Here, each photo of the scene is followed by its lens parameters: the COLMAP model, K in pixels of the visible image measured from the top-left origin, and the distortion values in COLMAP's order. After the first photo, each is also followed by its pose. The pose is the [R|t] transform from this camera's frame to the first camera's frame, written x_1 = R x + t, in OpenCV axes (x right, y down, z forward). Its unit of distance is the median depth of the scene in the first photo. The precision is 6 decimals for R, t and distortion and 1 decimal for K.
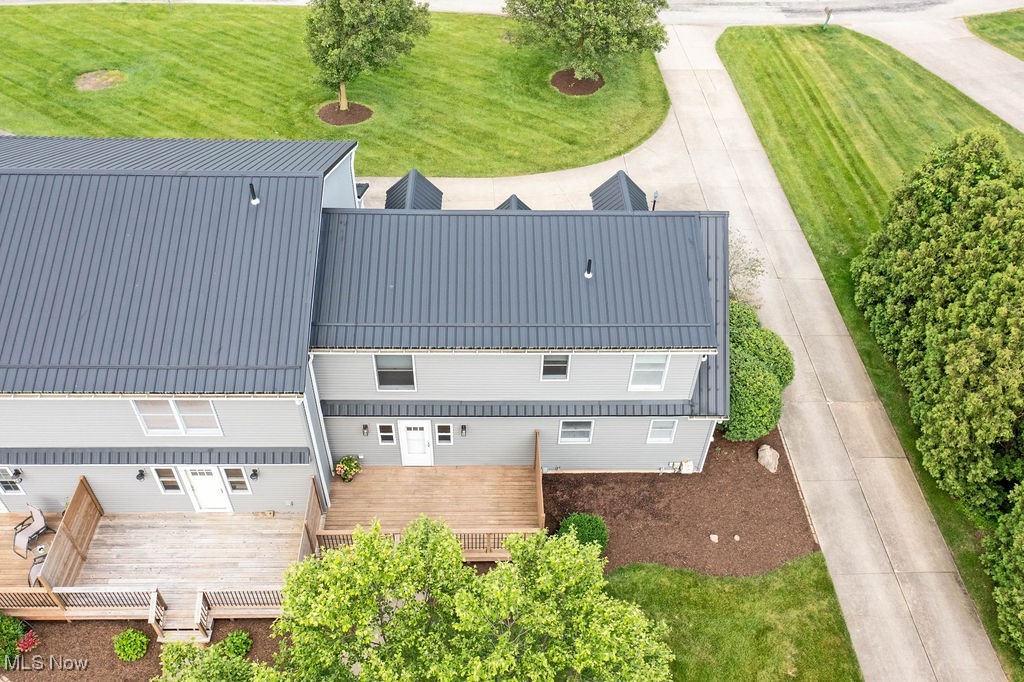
lens RADIAL K [[811.5, 0, 508.7], [0, 811.5, 342.8], [0, 0, 1]] dist [-0.001674, 0.013917]
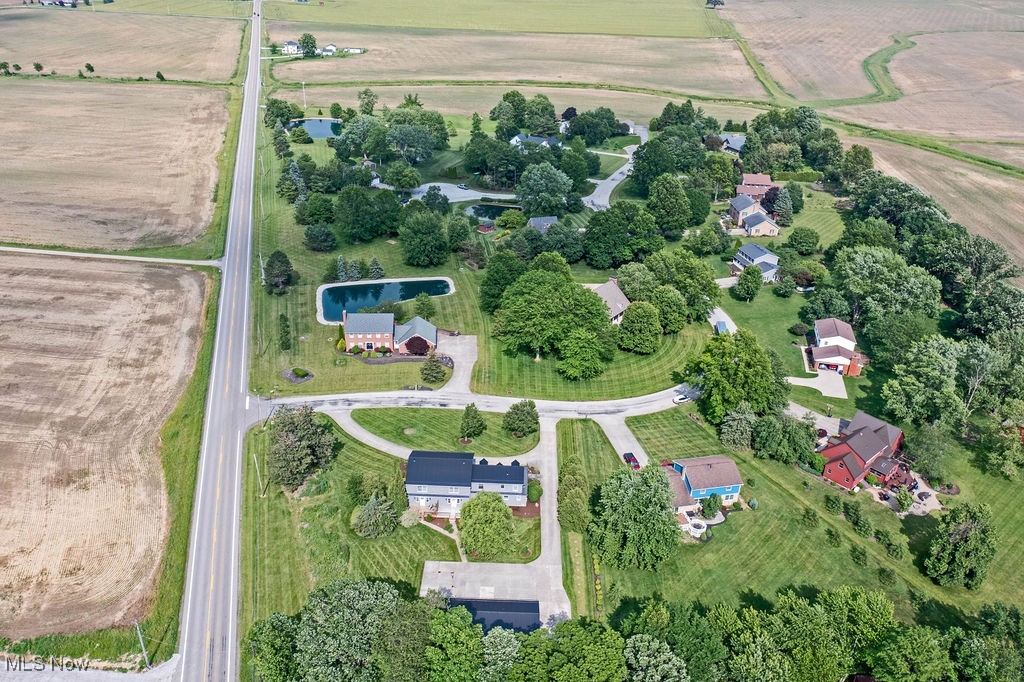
lens RADIAL K [[811.5, 0, 505.9], [0, 811.5, 339.0], [0, 0, 1]] dist [-0.001674, 0.013917]
pose [[0.998675, 0.025981, -0.044430, 0.284561], [-0.038045, 0.954029, -0.297290, 0.704878], [0.034664, 0.298586, 0.953753, -4.814736]]
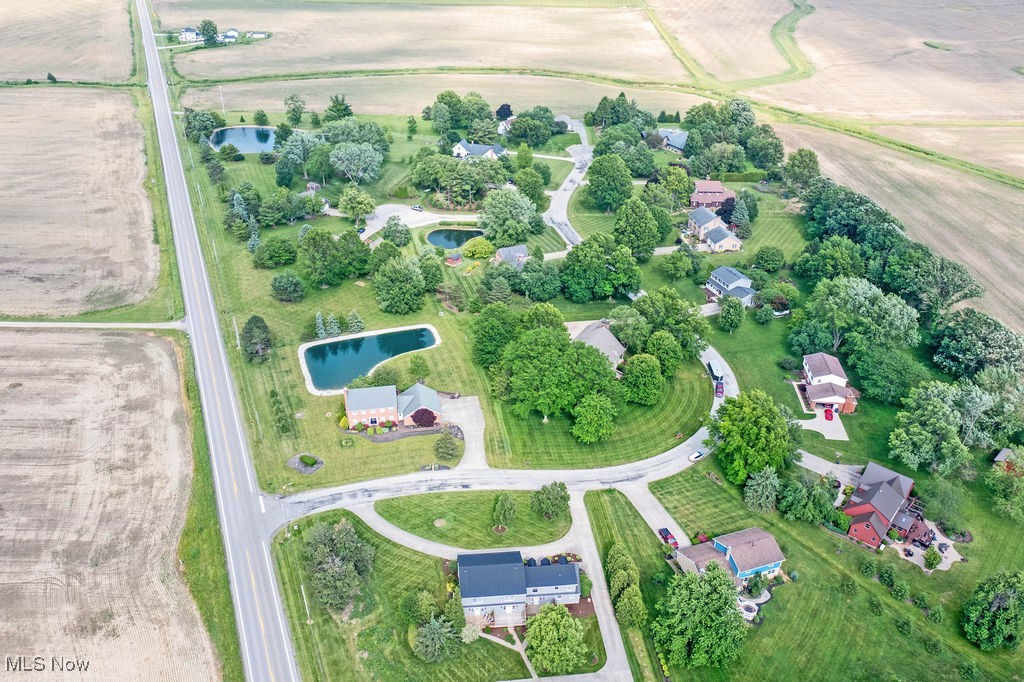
lens RADIAL K [[811.5, 0, 506.8], [0, 811.5, 337.4], [0, 0, 1]] dist [-0.001674, 0.013917]
pose [[0.996241, -0.045995, 0.073406, -0.616975], [0.062486, 0.968458, -0.241216, -0.317105], [-0.059996, 0.244896, 0.967691, -4.977875]]
